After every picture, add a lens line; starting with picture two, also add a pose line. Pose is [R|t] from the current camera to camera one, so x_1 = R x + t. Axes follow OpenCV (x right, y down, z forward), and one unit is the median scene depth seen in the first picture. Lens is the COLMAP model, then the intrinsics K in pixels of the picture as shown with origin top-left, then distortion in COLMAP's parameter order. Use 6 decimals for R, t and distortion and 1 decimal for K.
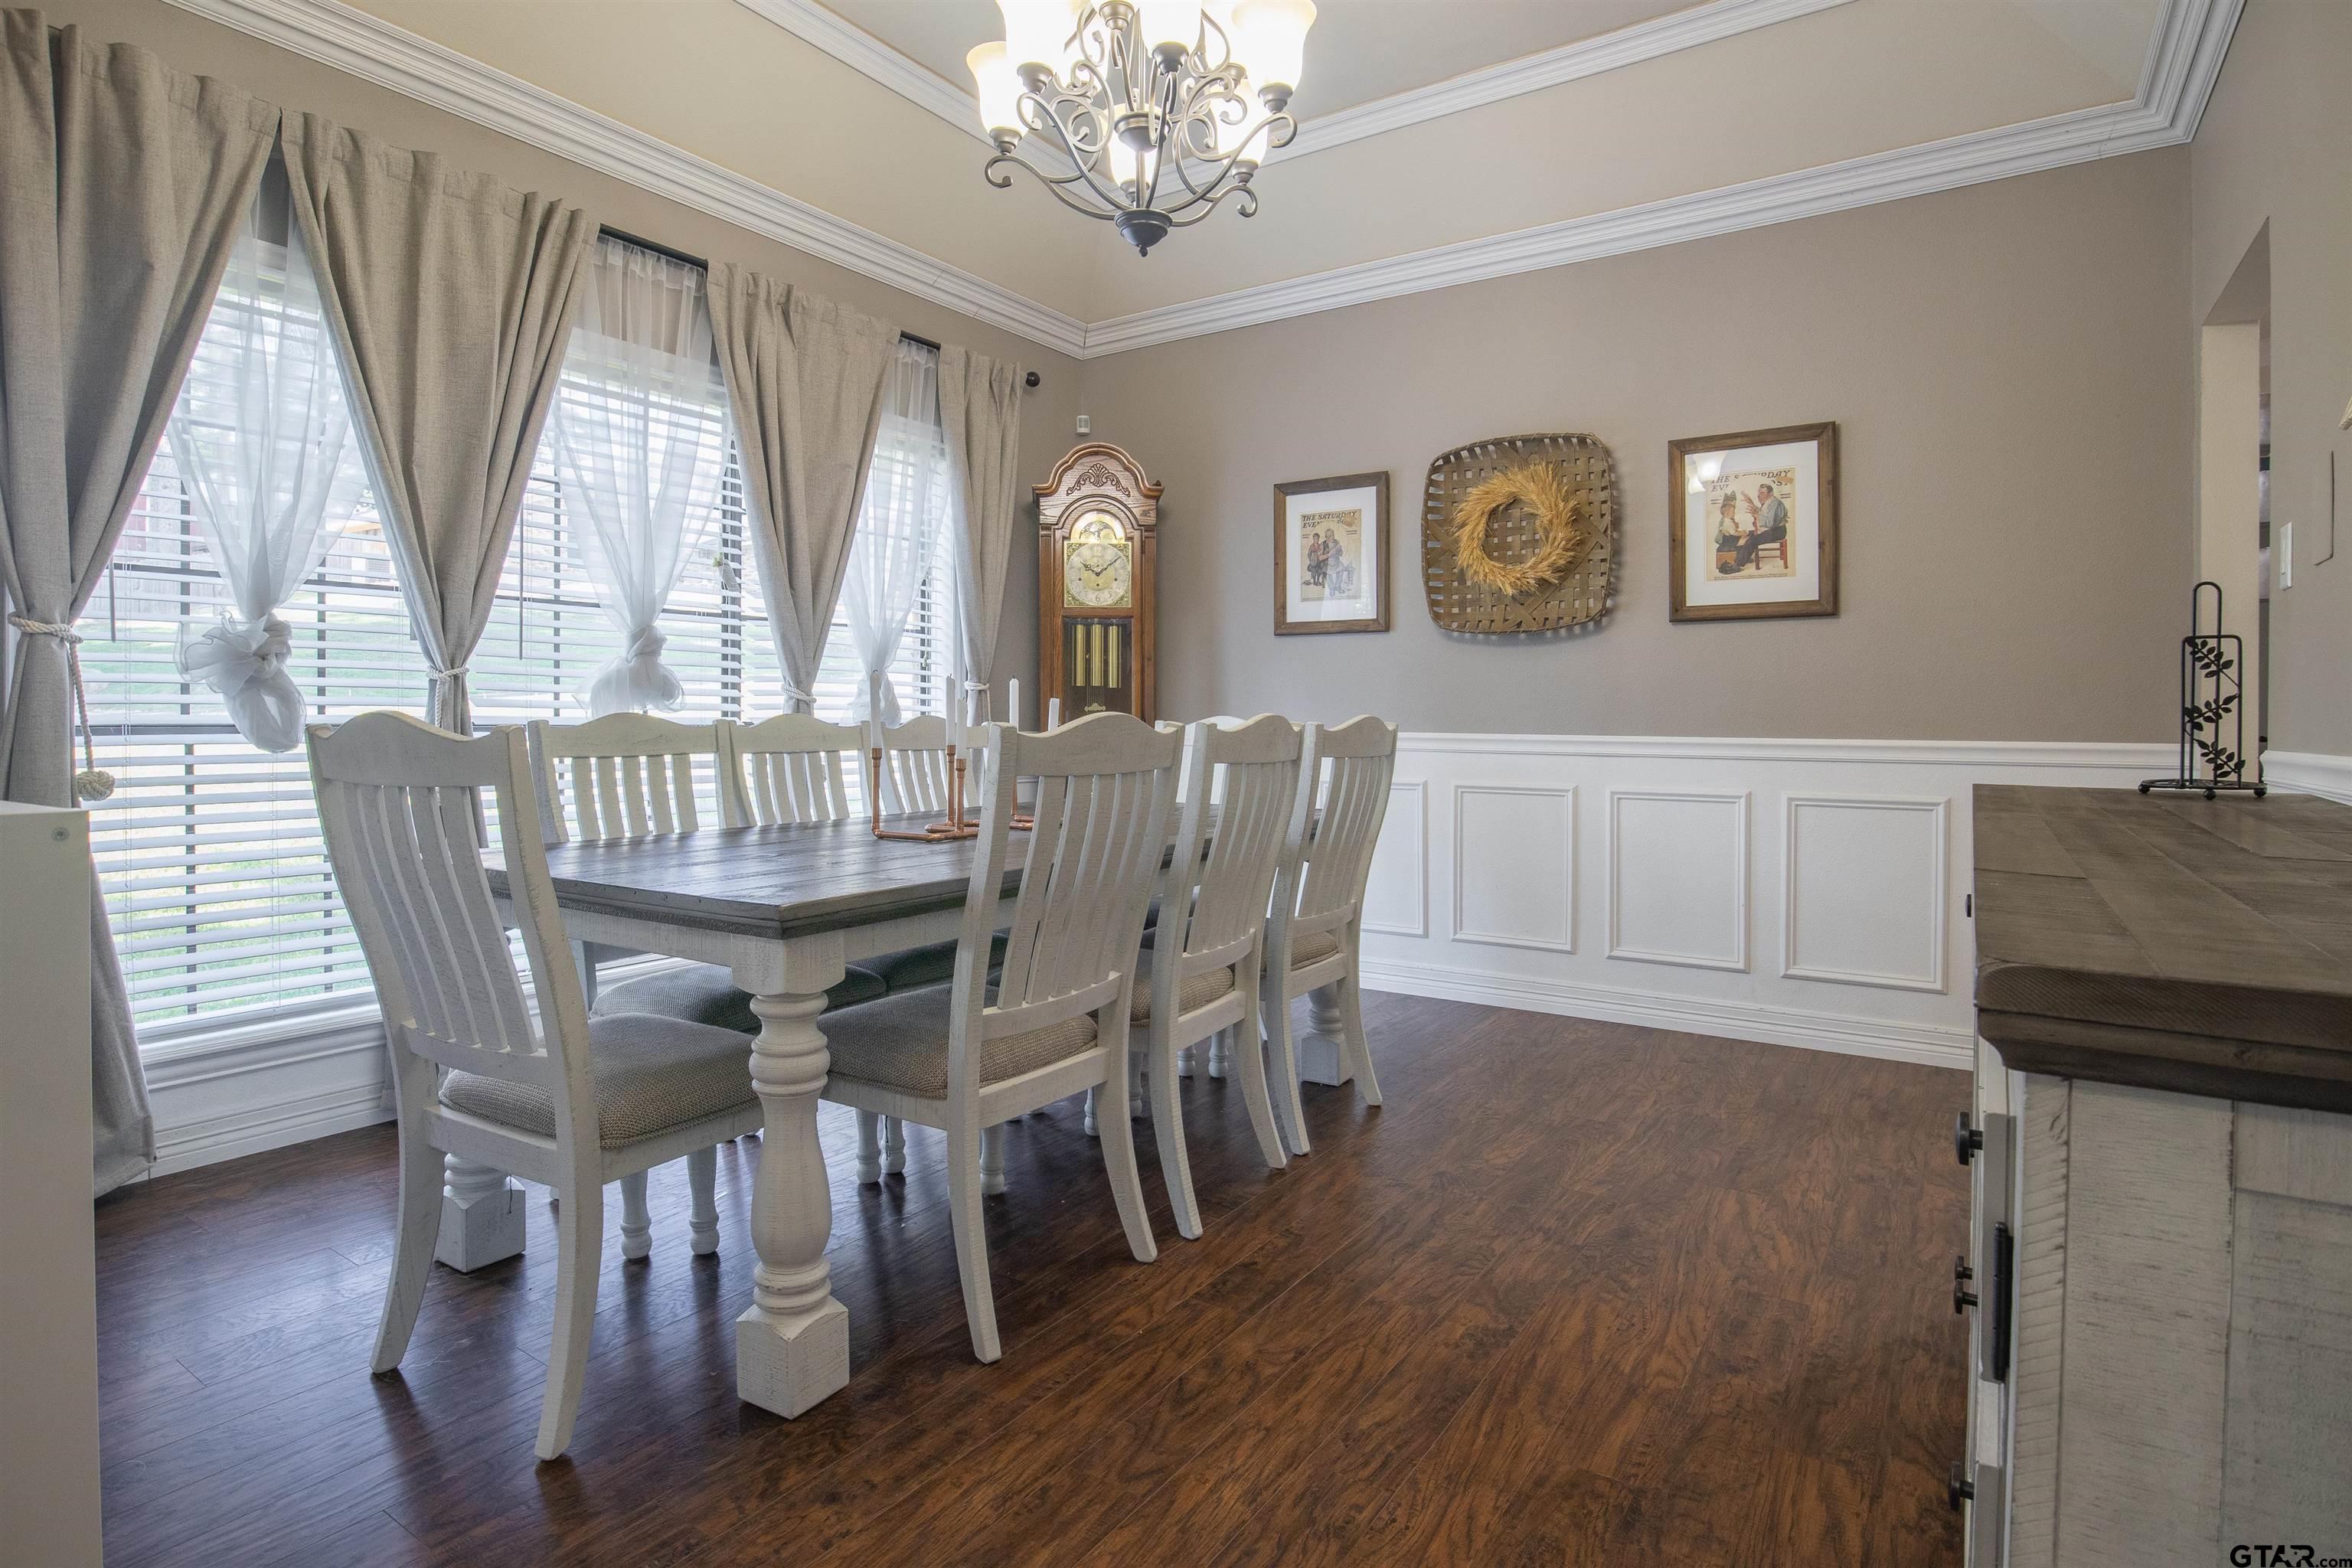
lens RADIAL K [[1221.1, 0, 1175.1], [0, 1221.1, 767.5], [0, 0, 1]] dist [-0.032692, 0.008135]
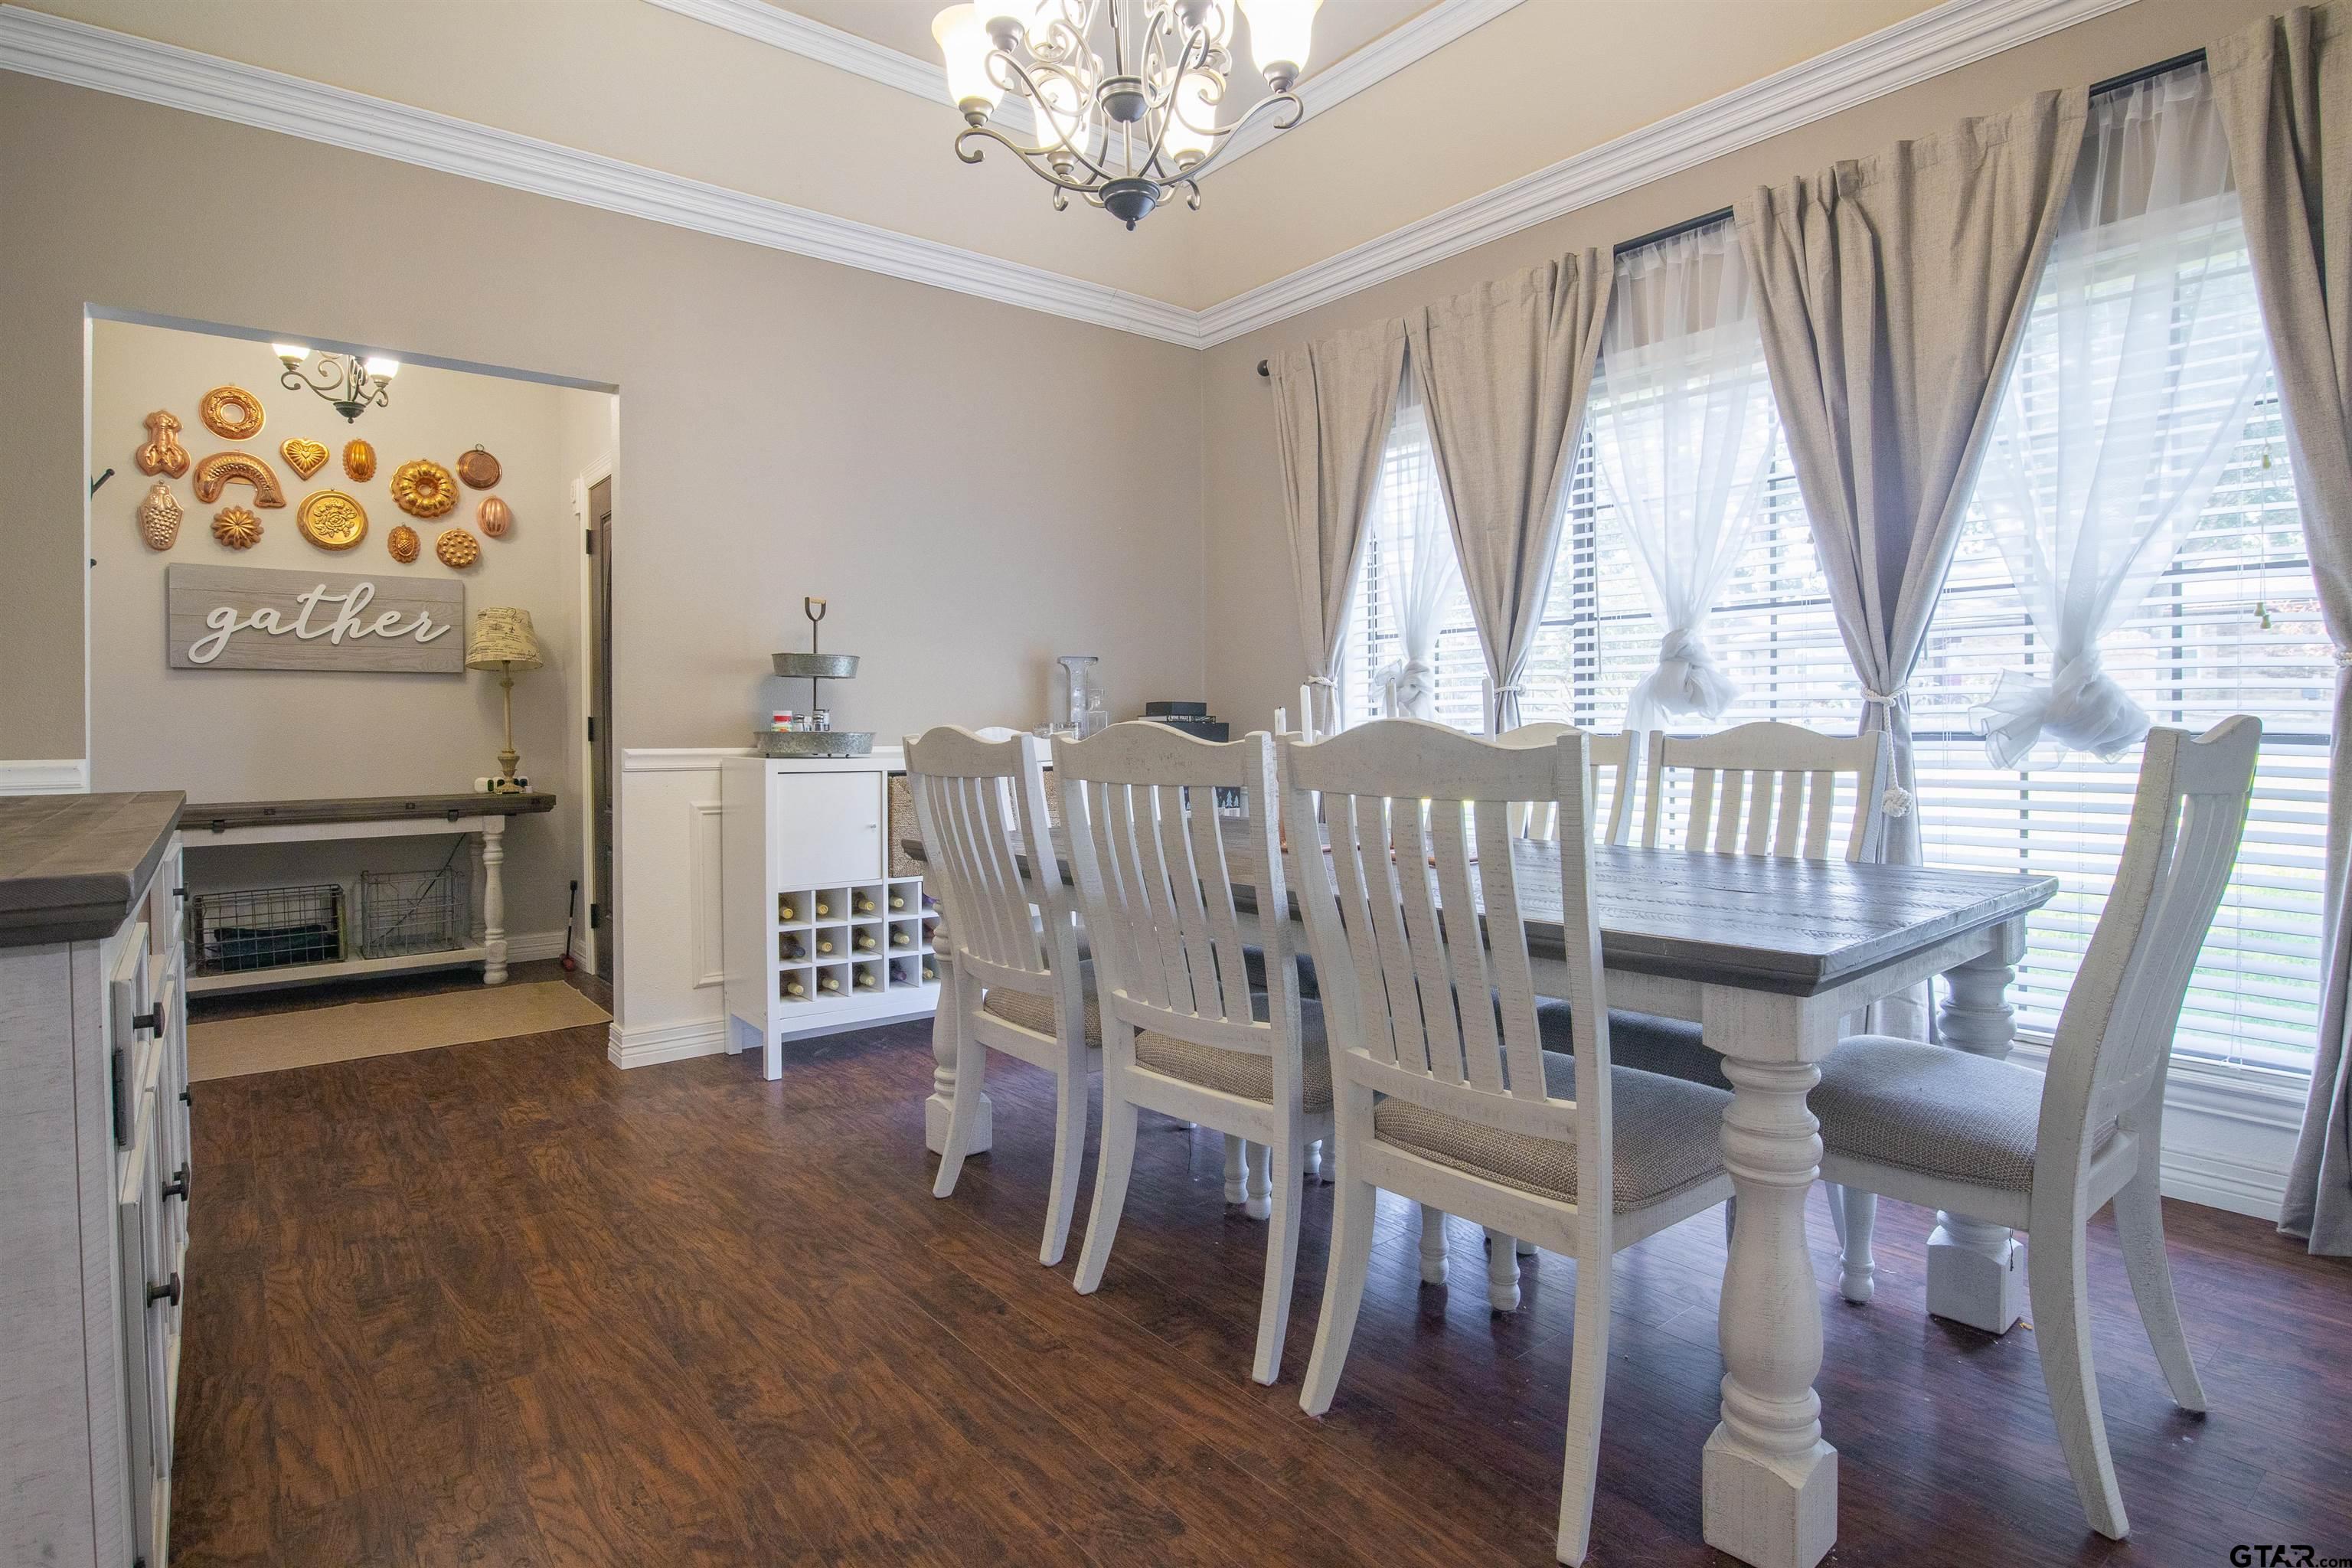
lens RADIAL K [[1221.1, 0, 1174.7], [0, 1221.1, 765.5], [0, 0, 1]] dist [-0.032692, 0.008135]
pose [[-0.308960, 0.024348, -0.950763, 0.864313], [-0.030473, 0.998906, 0.035484, -0.046704], [0.950587, 0.039935, -0.307880, 1.343217]]
